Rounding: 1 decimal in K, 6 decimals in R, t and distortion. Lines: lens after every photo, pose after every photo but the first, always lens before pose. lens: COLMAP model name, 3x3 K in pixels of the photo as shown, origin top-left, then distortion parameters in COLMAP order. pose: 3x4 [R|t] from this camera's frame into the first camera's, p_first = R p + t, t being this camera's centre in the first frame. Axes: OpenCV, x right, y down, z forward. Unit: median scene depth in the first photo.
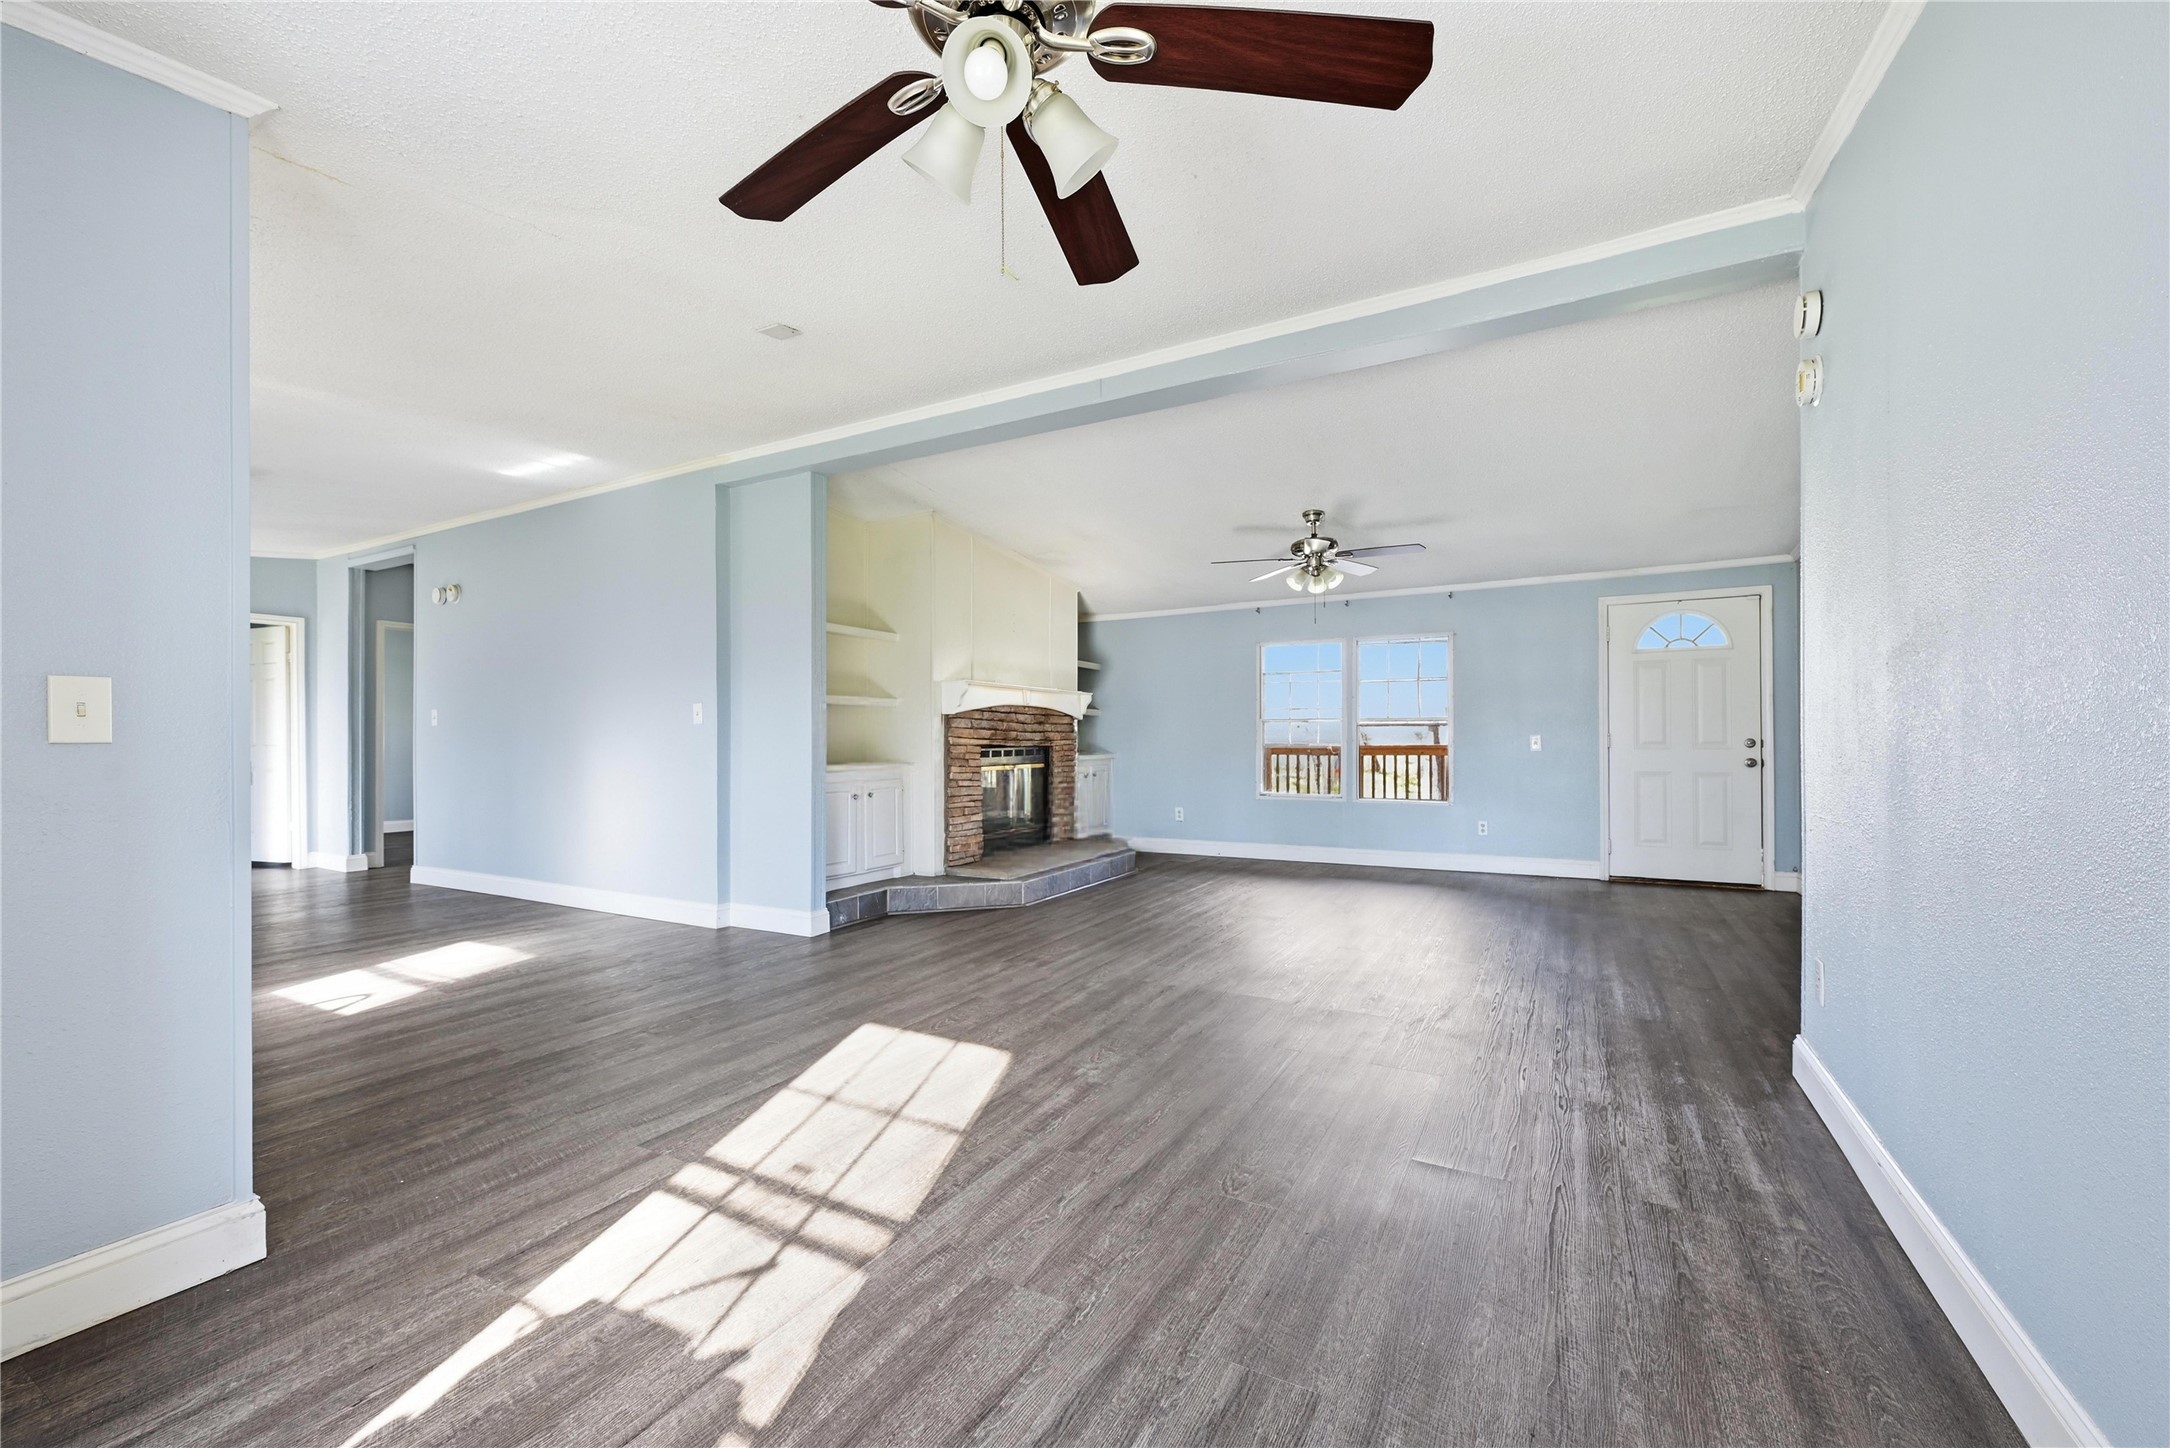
lens RADIAL K [[890.9, 0, 1082.9], [0, 890.9, 730.9], [0, 0, 1]] dist [-0.008299, -0.000017]
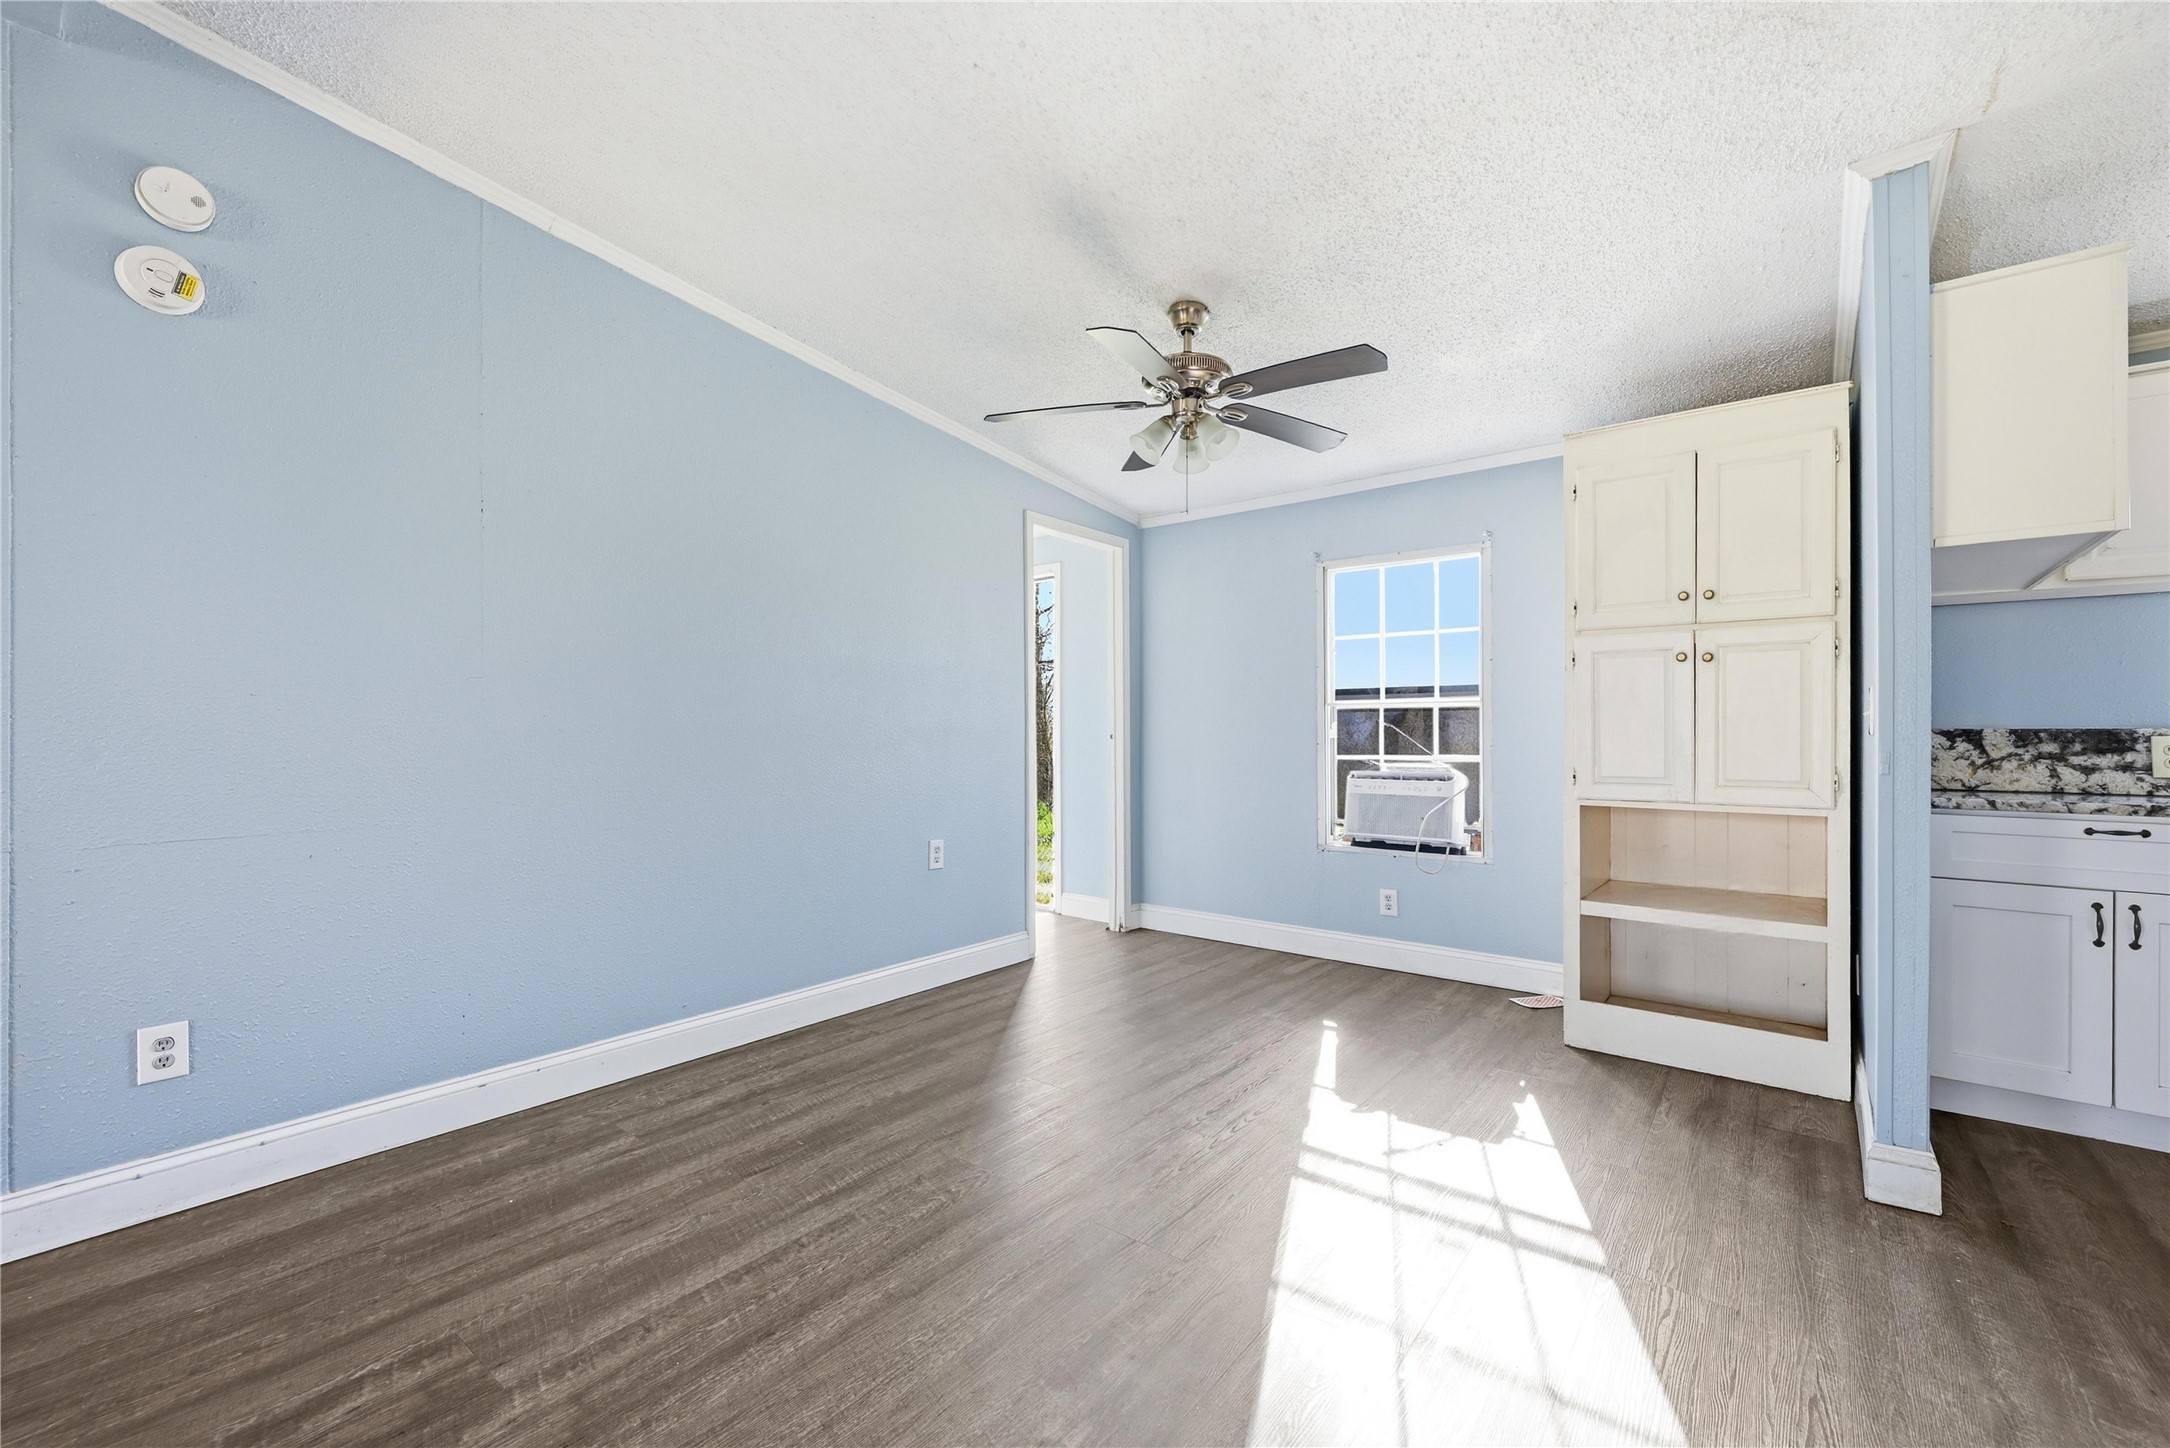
lens RADIAL K [[890.9, 0, 1082.9], [0, 890.9, 730.9], [0, 0, 1]] dist [-0.008299, -0.000017]
pose [[-0.988402, 0.004523, 0.151795, -0.104834], [0.003736, 0.999978, -0.005471, 0.007636], [-0.151816, -0.004840, -0.988397, 2.015137]]
